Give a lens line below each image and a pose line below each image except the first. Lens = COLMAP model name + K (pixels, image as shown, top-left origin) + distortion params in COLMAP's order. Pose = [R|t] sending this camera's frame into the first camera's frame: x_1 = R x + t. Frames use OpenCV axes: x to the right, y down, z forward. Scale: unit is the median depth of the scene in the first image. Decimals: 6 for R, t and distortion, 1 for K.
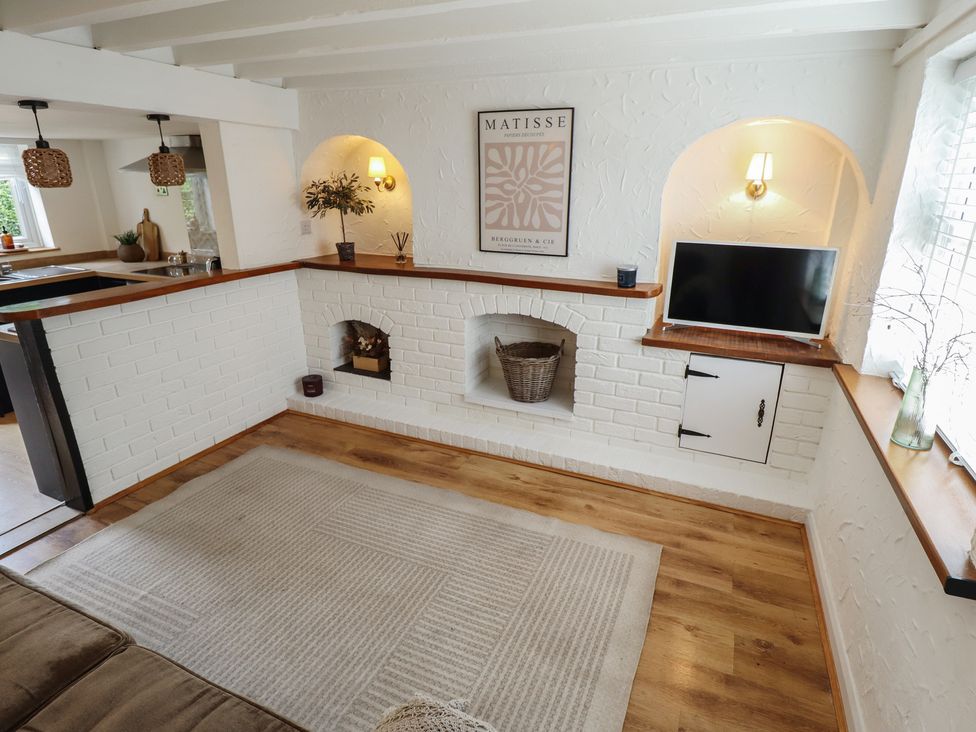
lens RADIAL K [[521.6, 0, 489.3], [0, 521.6, 362.9], [0, 0, 1]] dist [-0.001048, -0.012123]
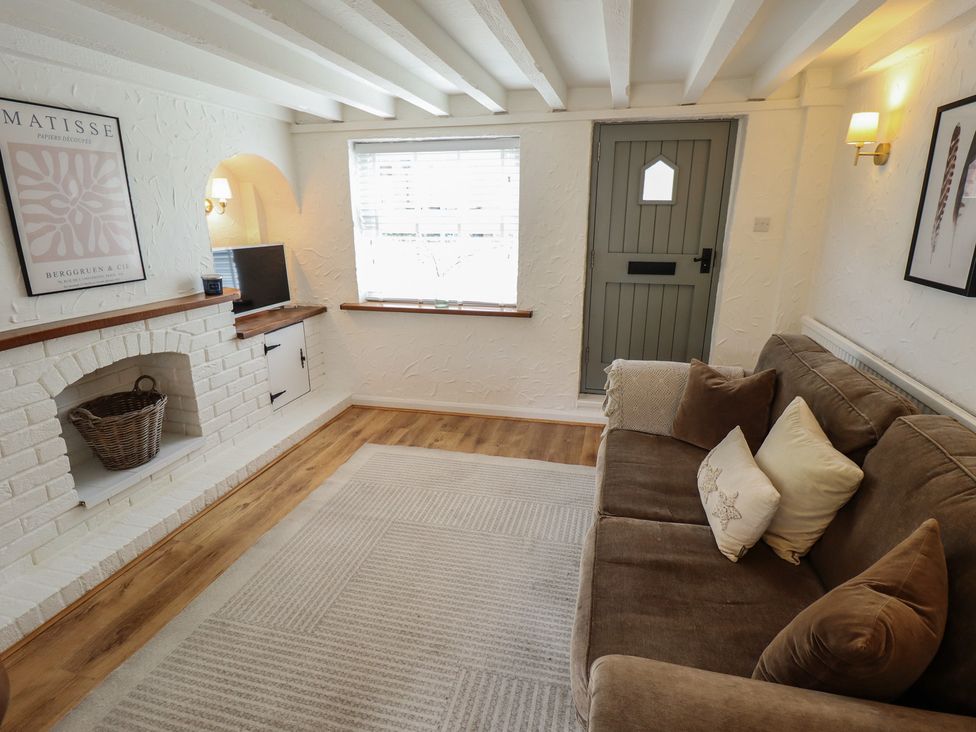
lens RADIAL K [[521.6, 0, 488.0], [0, 521.6, 365.6], [0, 0, 1]] dist [-0.001048, -0.012123]
pose [[-0.169347, -0.286113, 0.943112, -0.874885], [0.322480, 0.888171, 0.327351, -0.179645], [-0.931305, 0.359571, -0.058144, 0.566285]]
